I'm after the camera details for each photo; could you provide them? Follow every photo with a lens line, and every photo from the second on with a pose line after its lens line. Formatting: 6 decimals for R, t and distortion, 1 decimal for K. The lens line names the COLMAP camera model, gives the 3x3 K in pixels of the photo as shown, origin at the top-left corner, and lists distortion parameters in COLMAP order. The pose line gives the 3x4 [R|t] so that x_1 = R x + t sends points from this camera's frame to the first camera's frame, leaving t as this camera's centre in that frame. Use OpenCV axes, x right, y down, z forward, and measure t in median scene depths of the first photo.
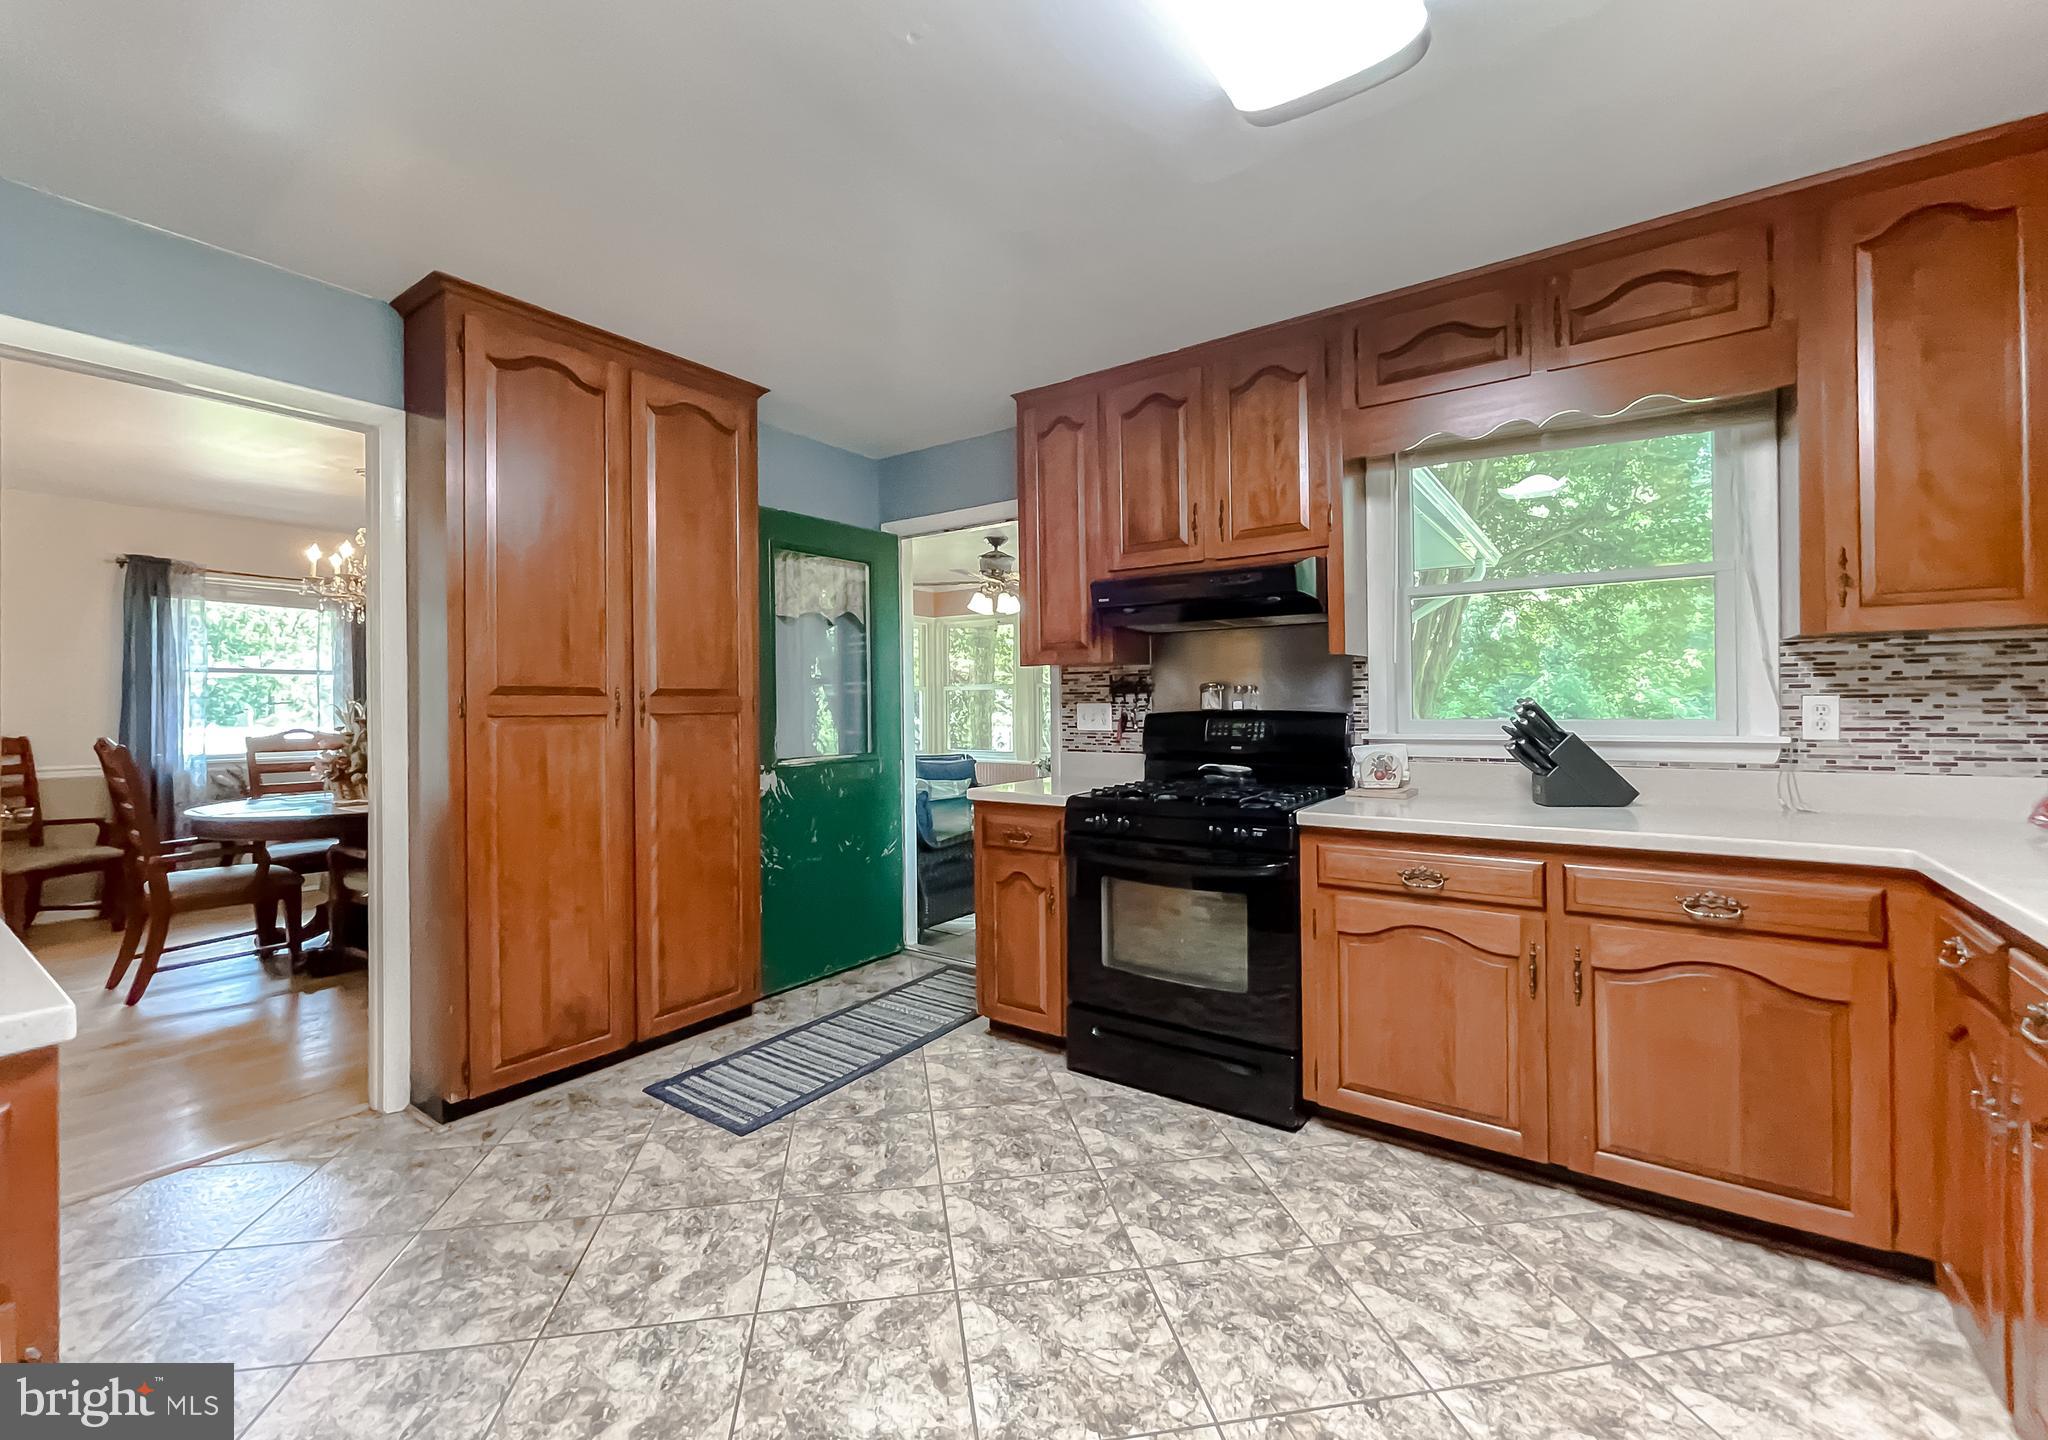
lens RADIAL K [[839.7, 0, 1017.1], [0, 839.7, 711.4], [0, 0, 1]] dist [-0.000458, 0.000283]
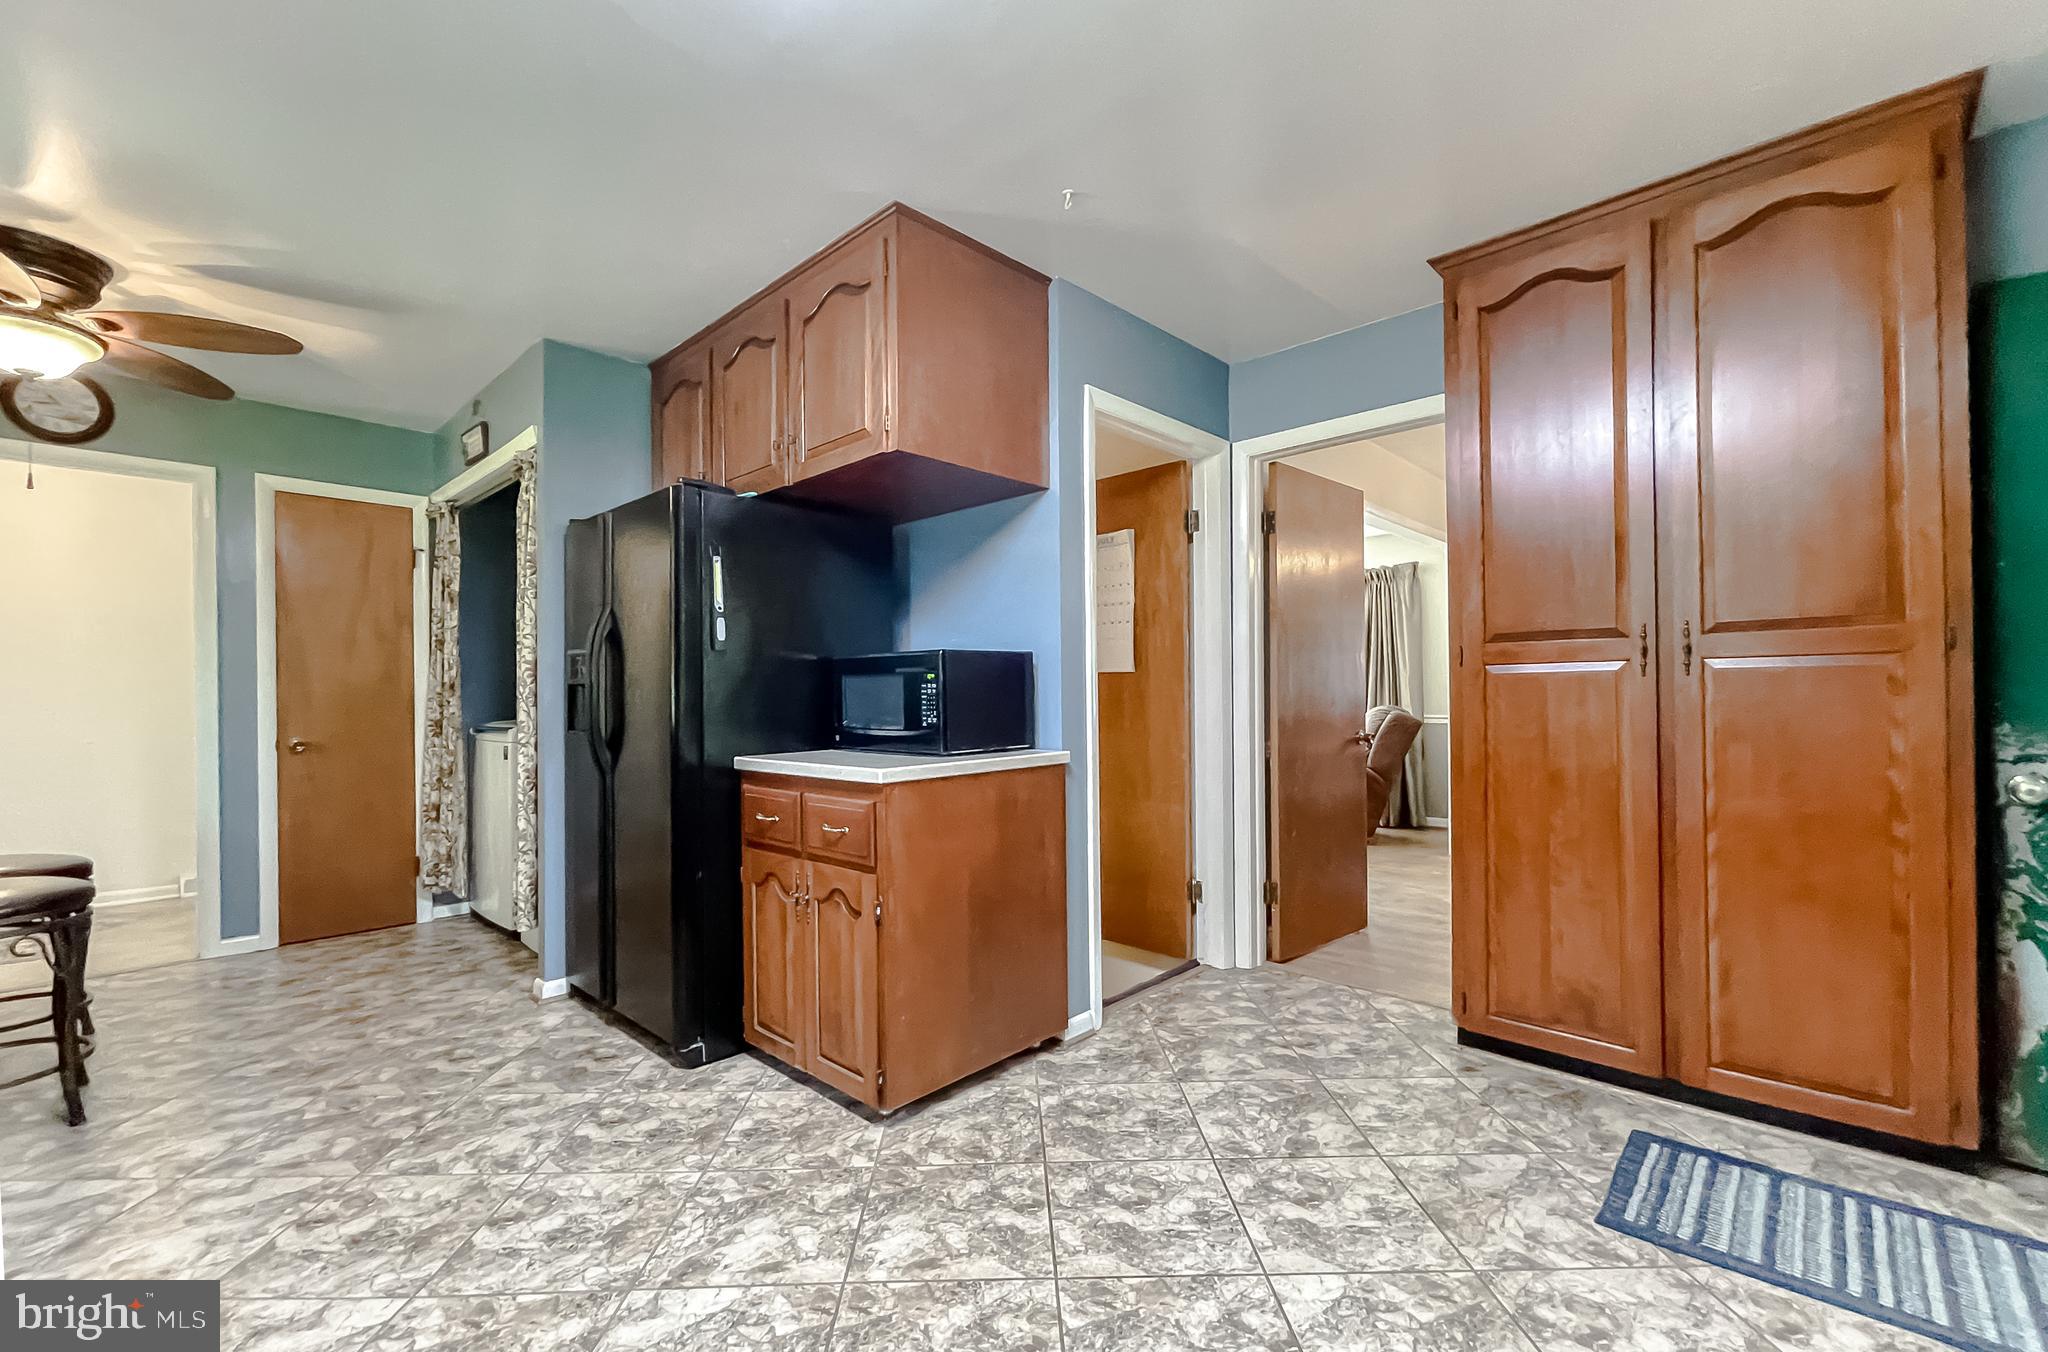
lens RADIAL K [[844.9, 0, 1020.1], [0, 844.9, 691.8], [0, 0, 1]] dist [-0.006102, 0.003894]
pose [[-0.141766, -0.000884, -0.989900, 0.646120], [0.008089, 0.999965, -0.002051, 0.050137], [0.989867, -0.008298, -0.141754, 0.820499]]
